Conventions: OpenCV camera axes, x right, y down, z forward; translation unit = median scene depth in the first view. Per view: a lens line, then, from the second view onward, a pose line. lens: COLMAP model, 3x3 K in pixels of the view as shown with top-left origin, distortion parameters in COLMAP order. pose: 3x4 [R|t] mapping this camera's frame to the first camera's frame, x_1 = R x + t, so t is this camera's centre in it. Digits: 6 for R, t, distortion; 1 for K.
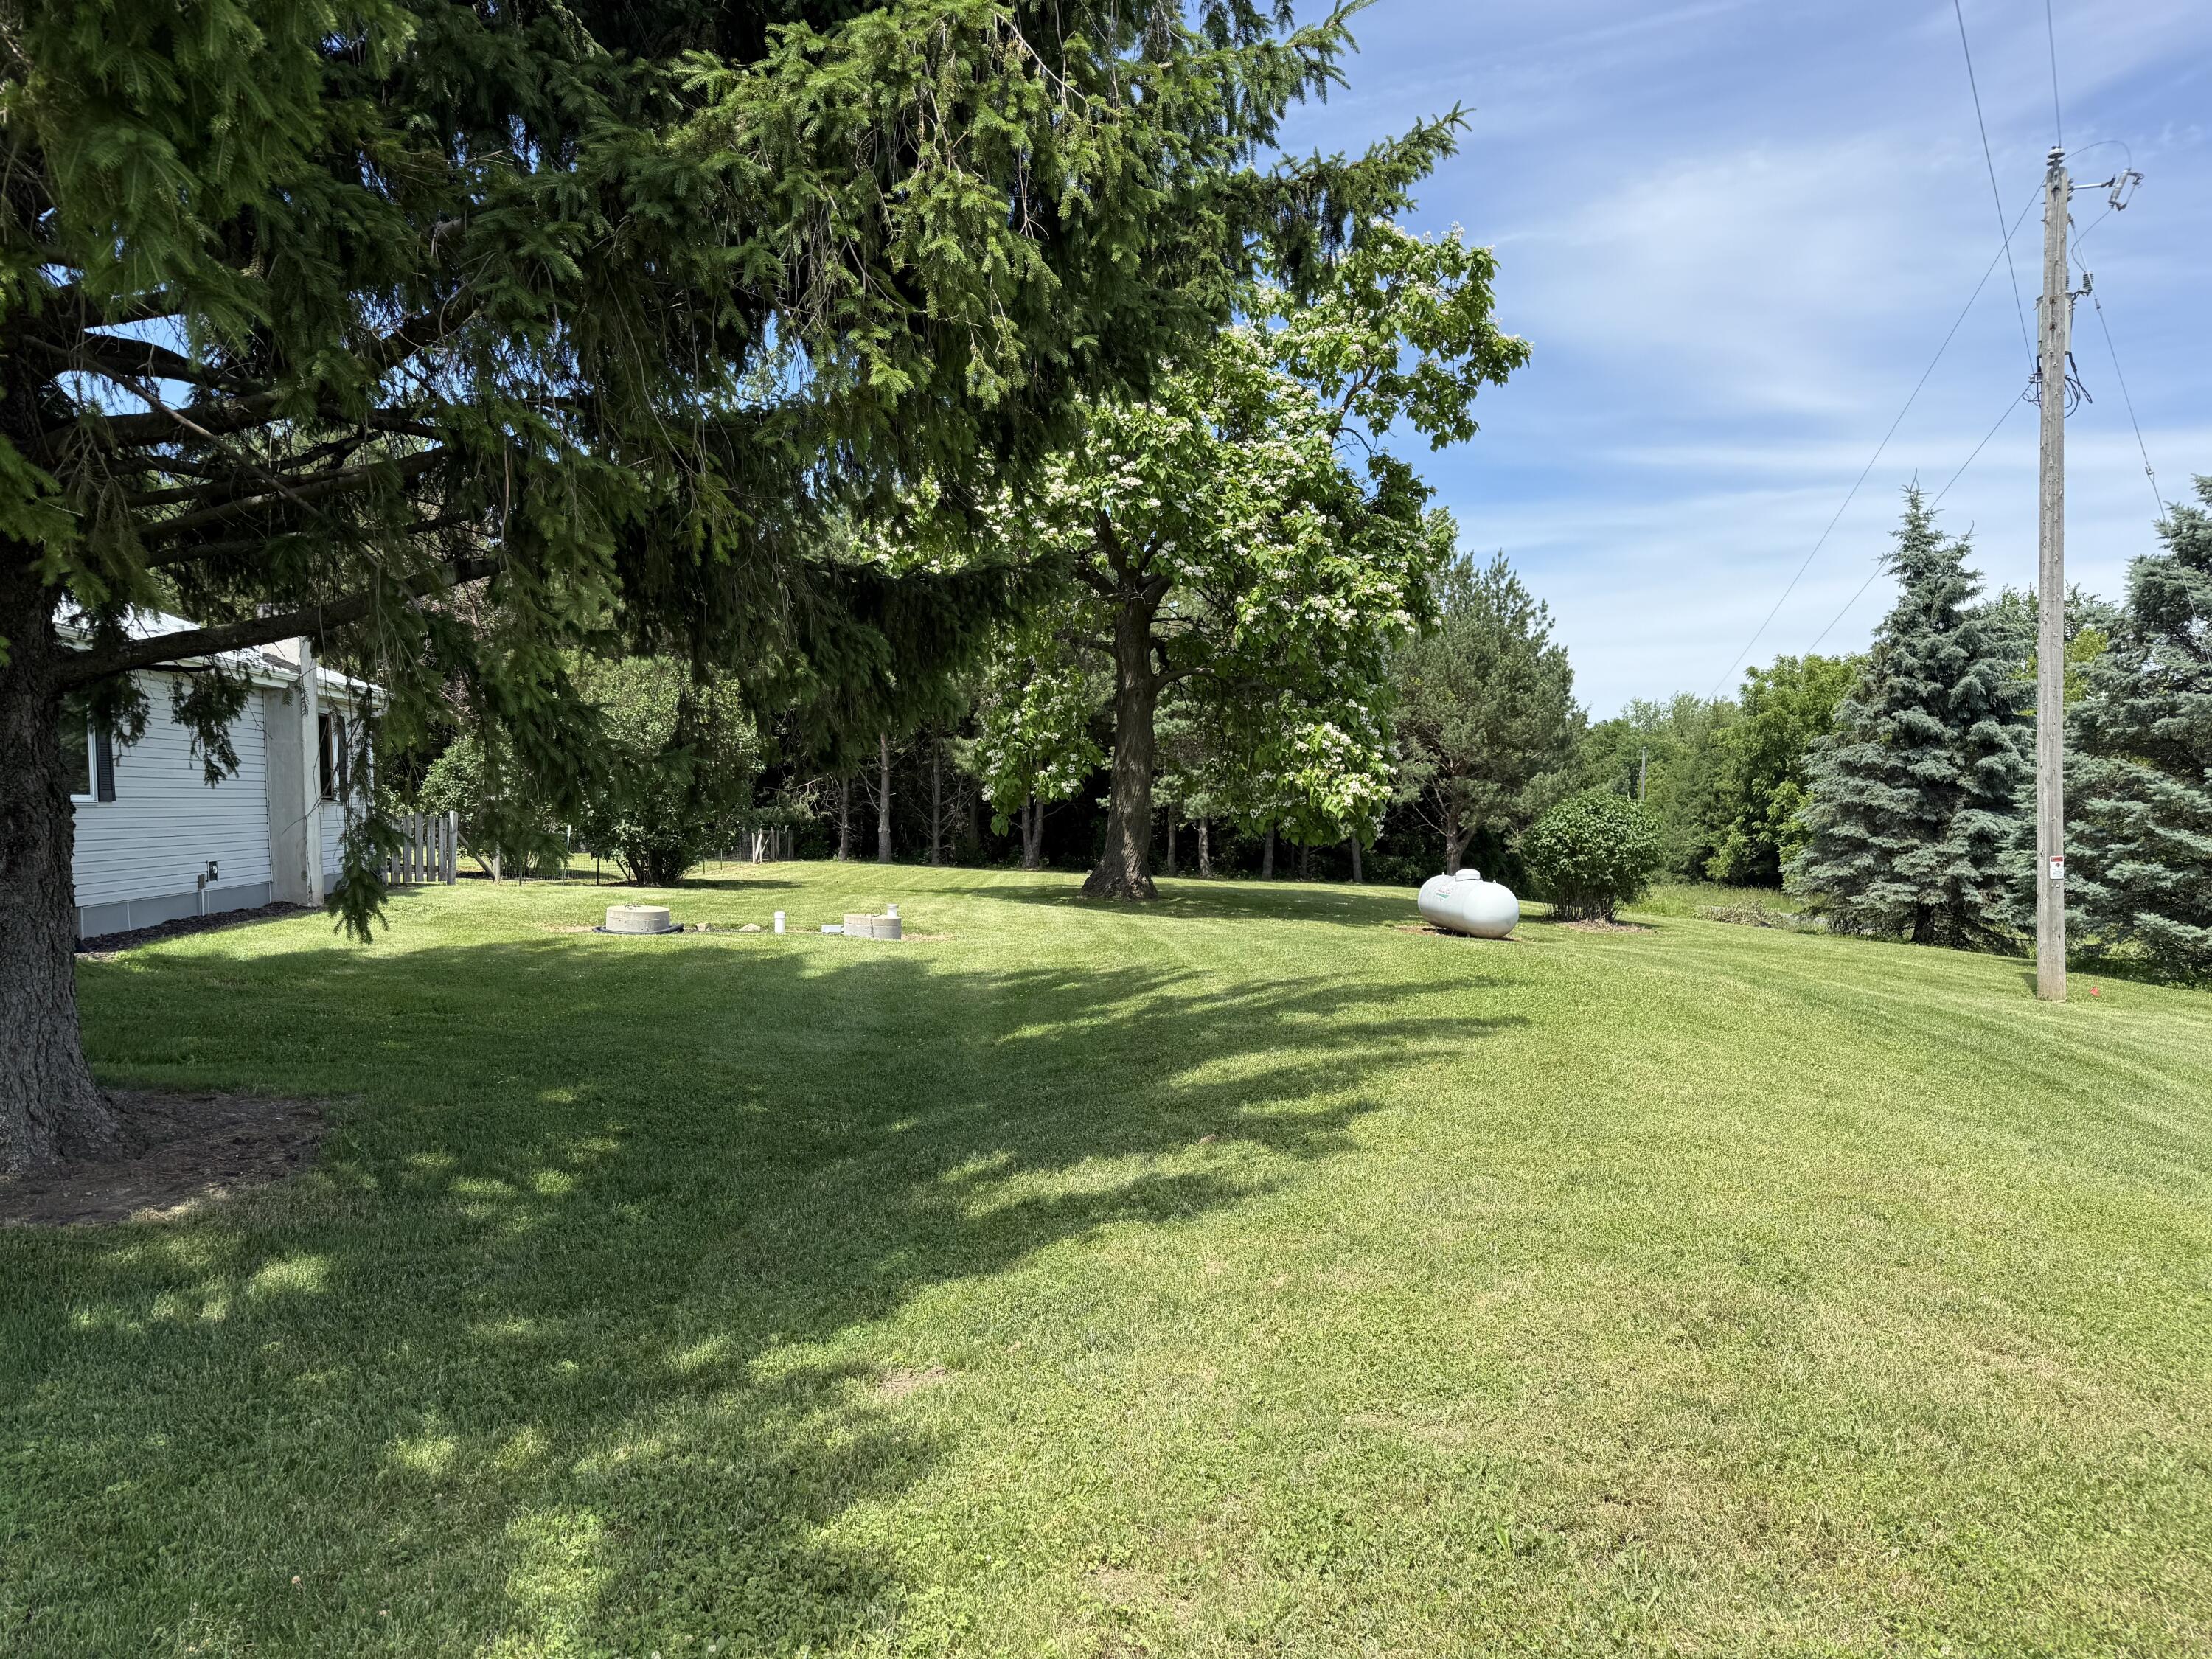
lens RADIAL K [[1554.0, 0, 1107.1], [0, 1554.0, 830.9], [0, 0, 1]] dist [0.050340, -0.058910]
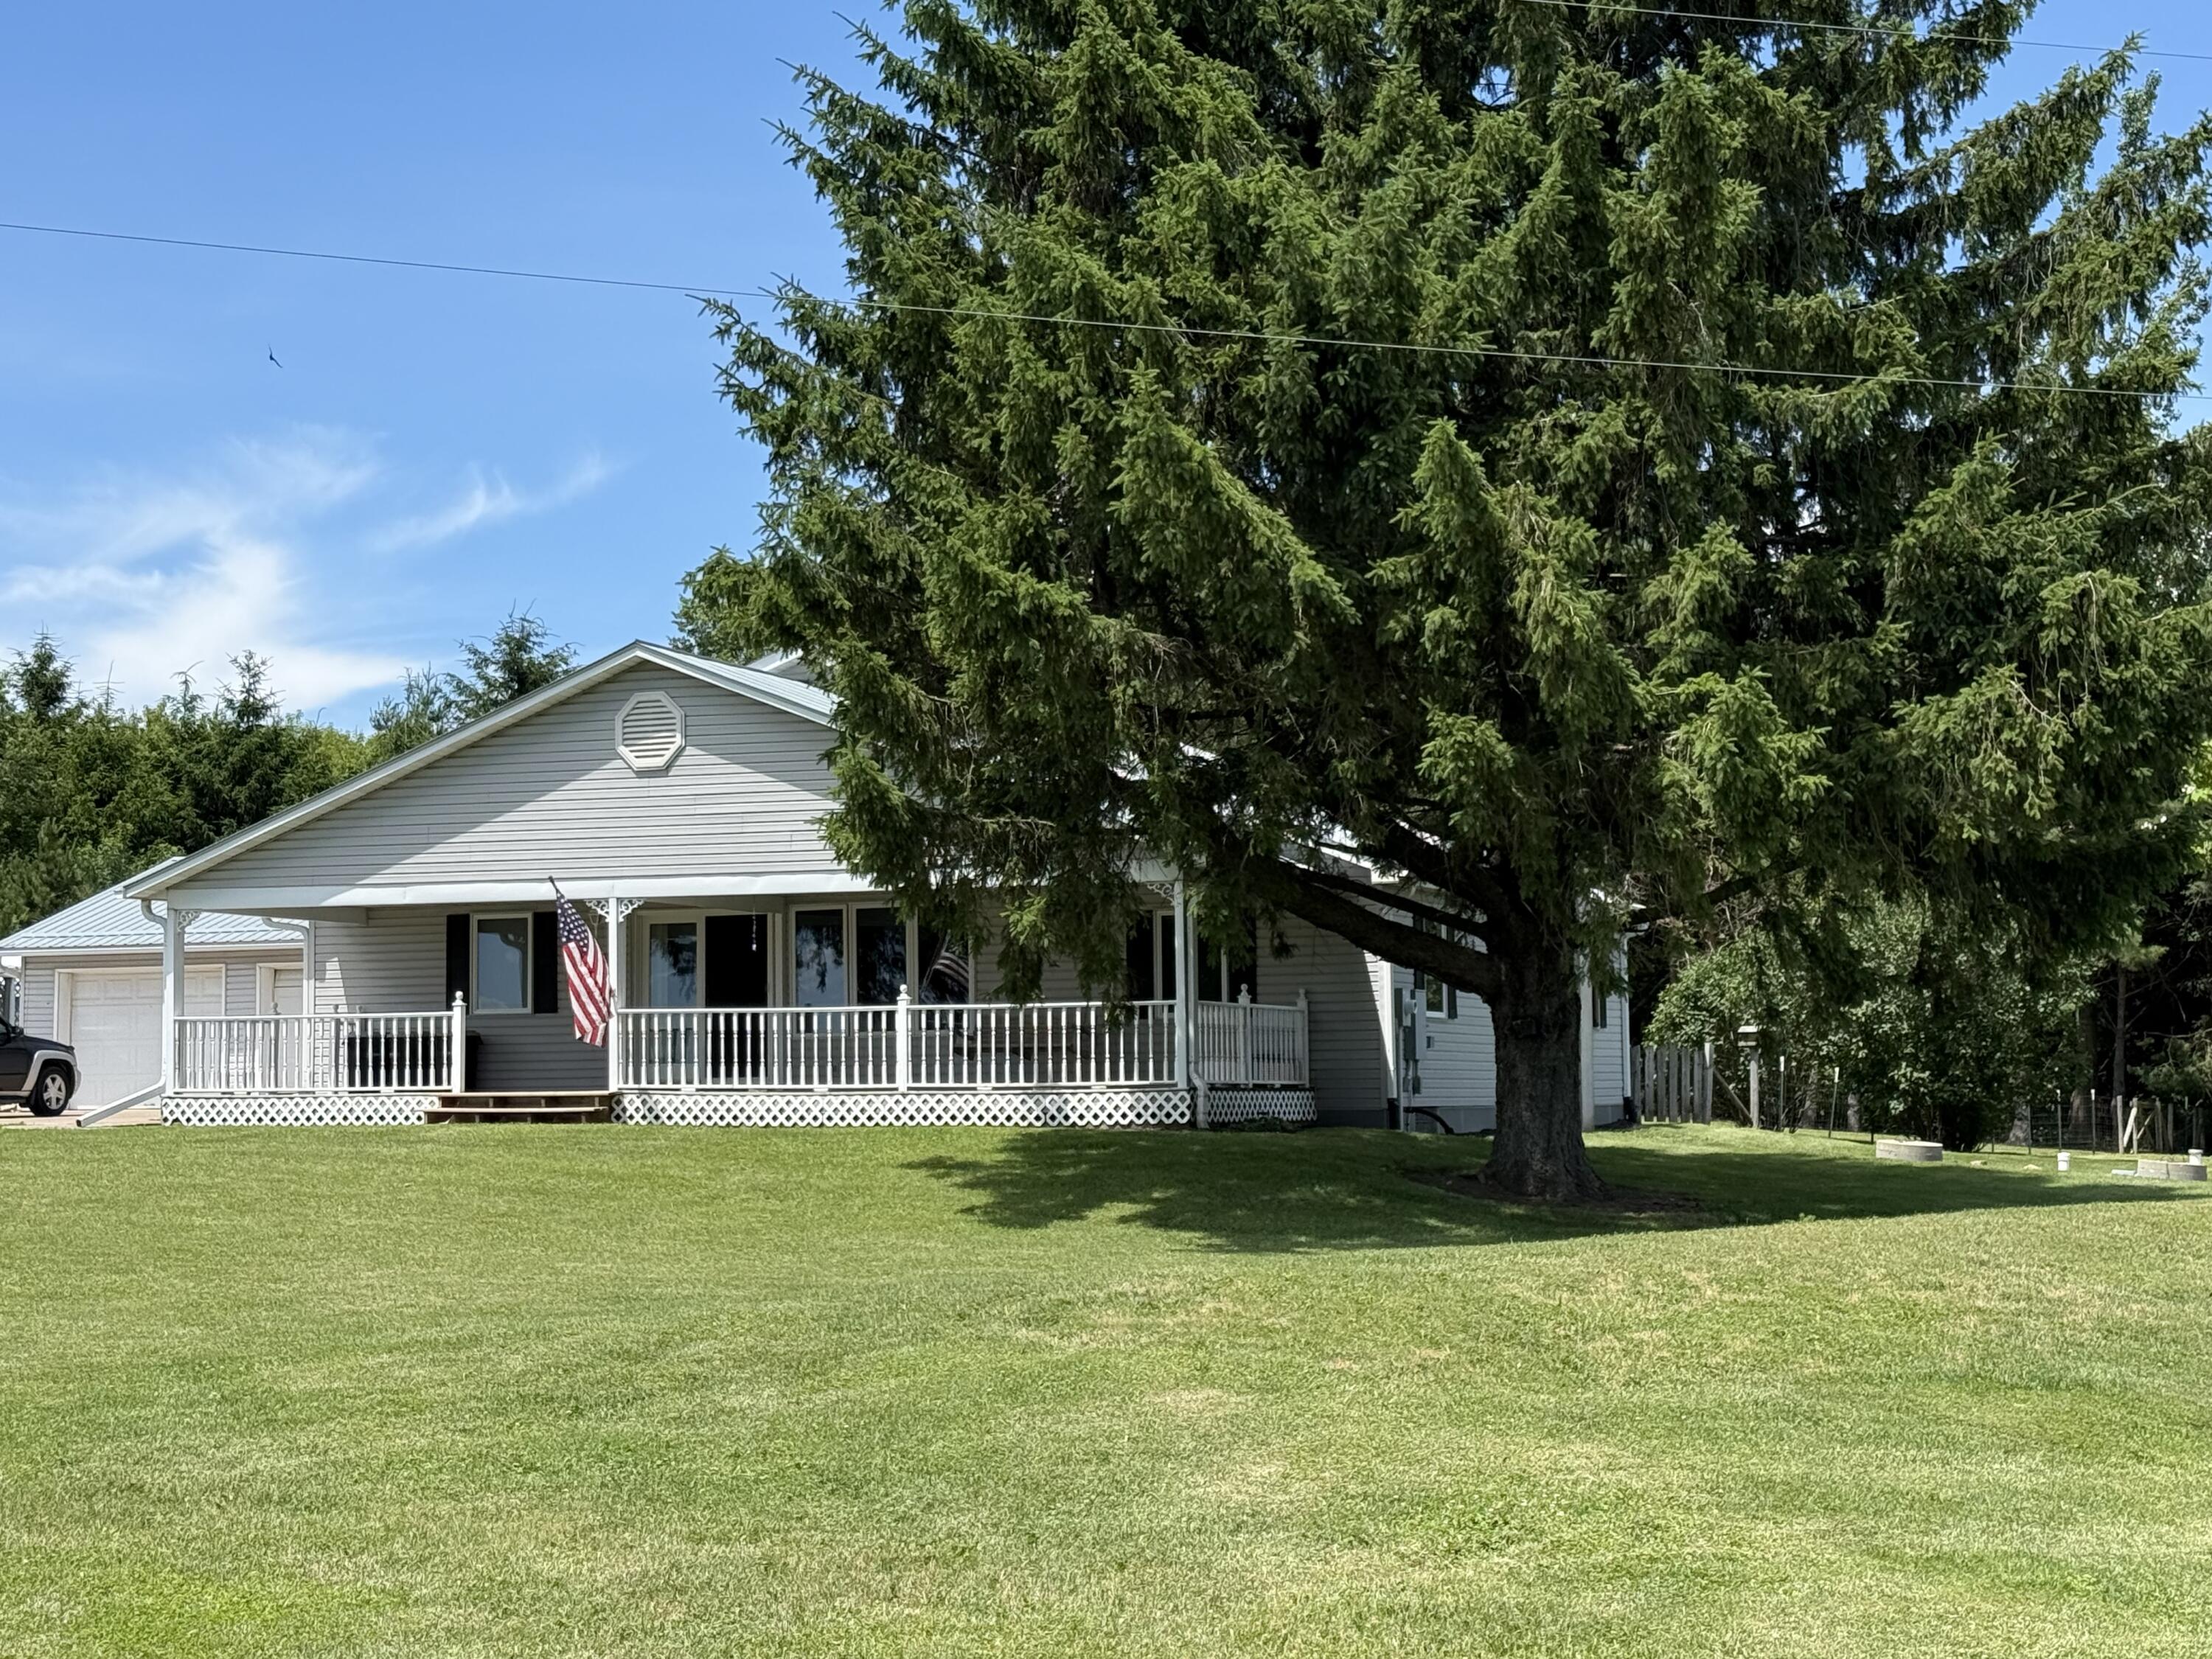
lens RADIAL K [[3529.1, 0, 1103.5], [0, 3529.1, 822.8], [0, 0, 1]] dist [0.123098, 0.000000]
pose [[0.862278, -0.024417, -0.505846, 0.238888], [-0.022182, 0.996058, -0.085892, 0.034221], [0.505949, 0.085283, 0.858337, -0.712898]]
